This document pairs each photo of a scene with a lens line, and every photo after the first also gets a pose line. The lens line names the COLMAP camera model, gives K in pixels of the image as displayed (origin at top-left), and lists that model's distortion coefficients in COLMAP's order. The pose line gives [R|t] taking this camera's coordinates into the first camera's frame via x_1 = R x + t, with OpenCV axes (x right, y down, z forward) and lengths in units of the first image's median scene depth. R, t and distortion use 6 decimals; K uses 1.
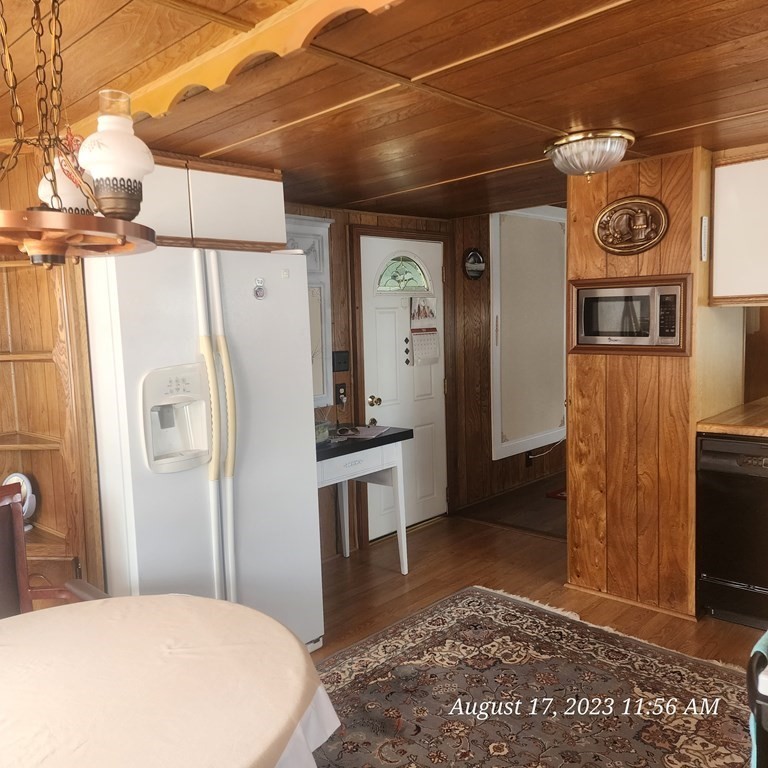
lens RADIAL K [[677.4, 0, 373.8], [0, 677.4, 373.0], [0, 0, 1]] dist [0.060477, -0.054232]
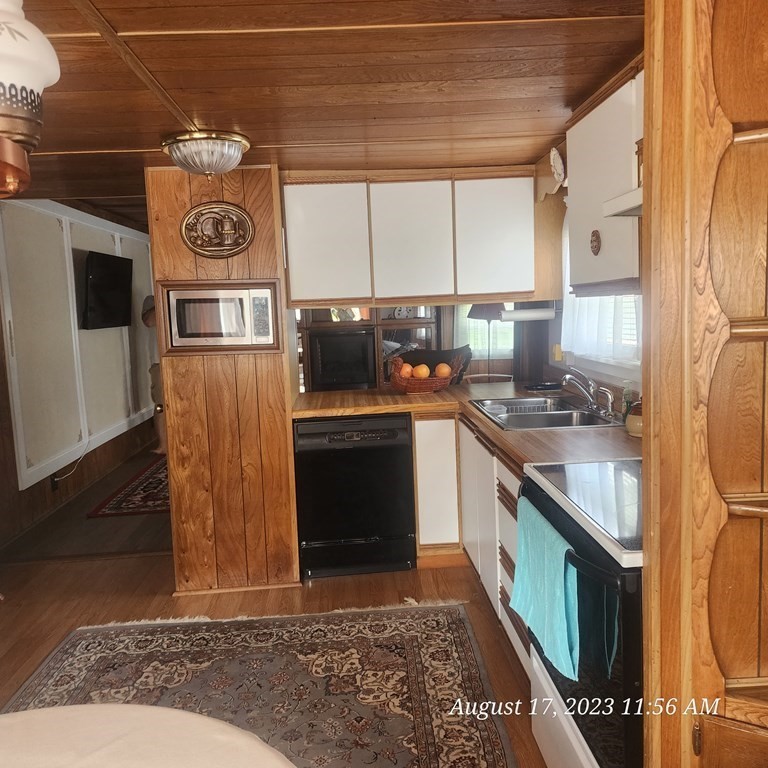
lens RADIAL K [[682.7, 0, 384.0], [0, 682.7, 384.0], [0, 0, 1]] dist [0.064258, -0.064028]
pose [[0.679517, -0.079799, 0.729307, -0.236185], [0.078992, 0.996246, 0.035407, 0.000394], [-0.729395, 0.033549, 0.683270, 0.113917]]
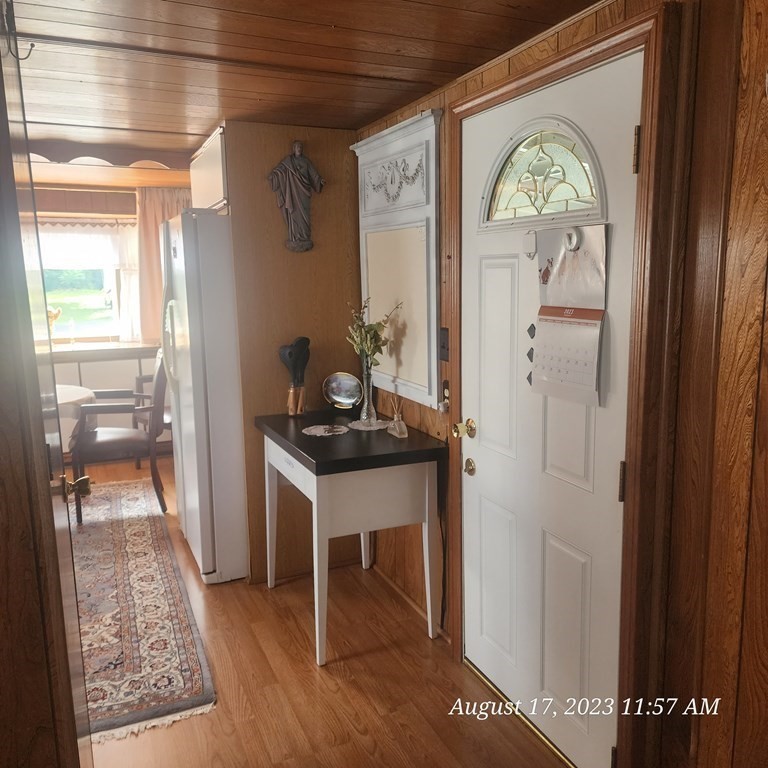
lens RADIAL K [[682.7, 0, 384.0], [0, 682.7, 384.0], [0, 0, 1]] dist [0.064258, -0.064028]
pose [[-0.371690, 0.192645, -0.908149, 0.710307], [-0.050379, 0.972606, 0.226937, -0.158178], [0.926989, 0.130102, -0.351802, 1.531105]]
